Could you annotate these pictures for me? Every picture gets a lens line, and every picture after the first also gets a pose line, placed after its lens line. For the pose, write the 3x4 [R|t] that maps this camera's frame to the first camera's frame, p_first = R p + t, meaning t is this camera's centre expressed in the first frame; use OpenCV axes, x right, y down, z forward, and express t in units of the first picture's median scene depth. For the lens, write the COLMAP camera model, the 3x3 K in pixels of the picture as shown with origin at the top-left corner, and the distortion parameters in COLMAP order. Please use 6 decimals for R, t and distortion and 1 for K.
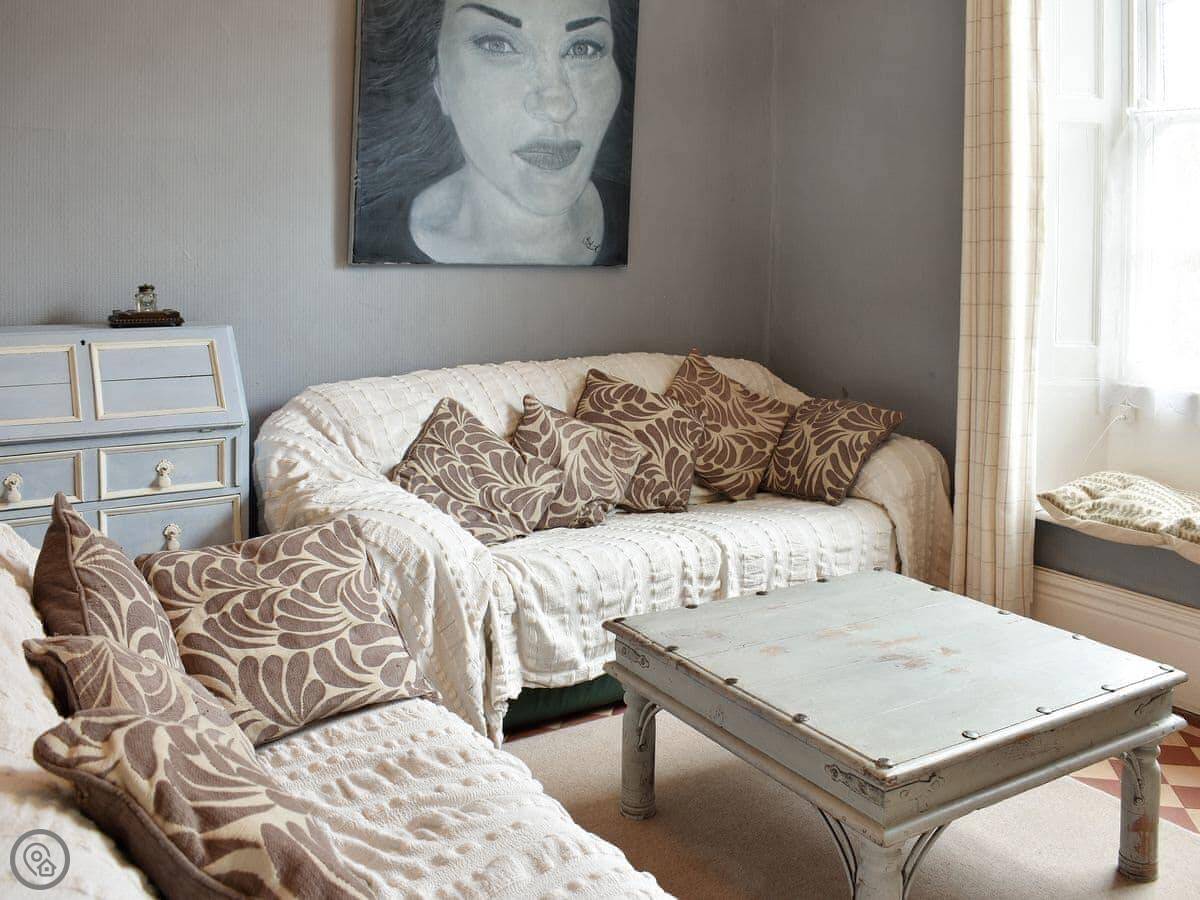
lens RADIAL K [[1084.9, 0, 600.0], [0, 1084.9, 450.0], [0, 0, 1]] dist [-0.002466, -0.005065]
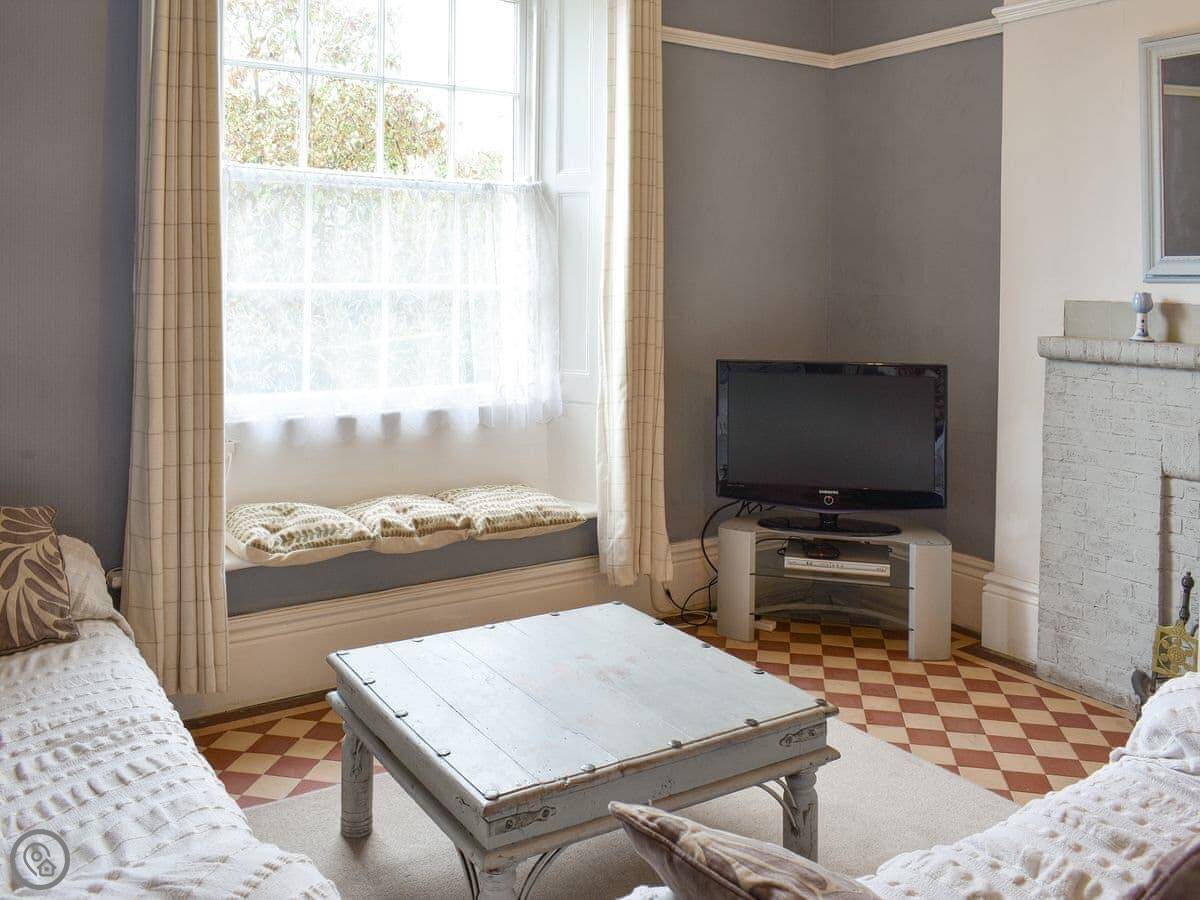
lens RADIAL K [[1084.9, 0, 600.0], [0, 1084.9, 450.0], [0, 0, 1]] dist [-0.002466, -0.005065]
pose [[-0.044562, -0.190828, 0.980612, -0.603637], [0.144769, 0.969992, 0.195340, -0.201077], [-0.988461, 0.150667, -0.015599, 0.720781]]
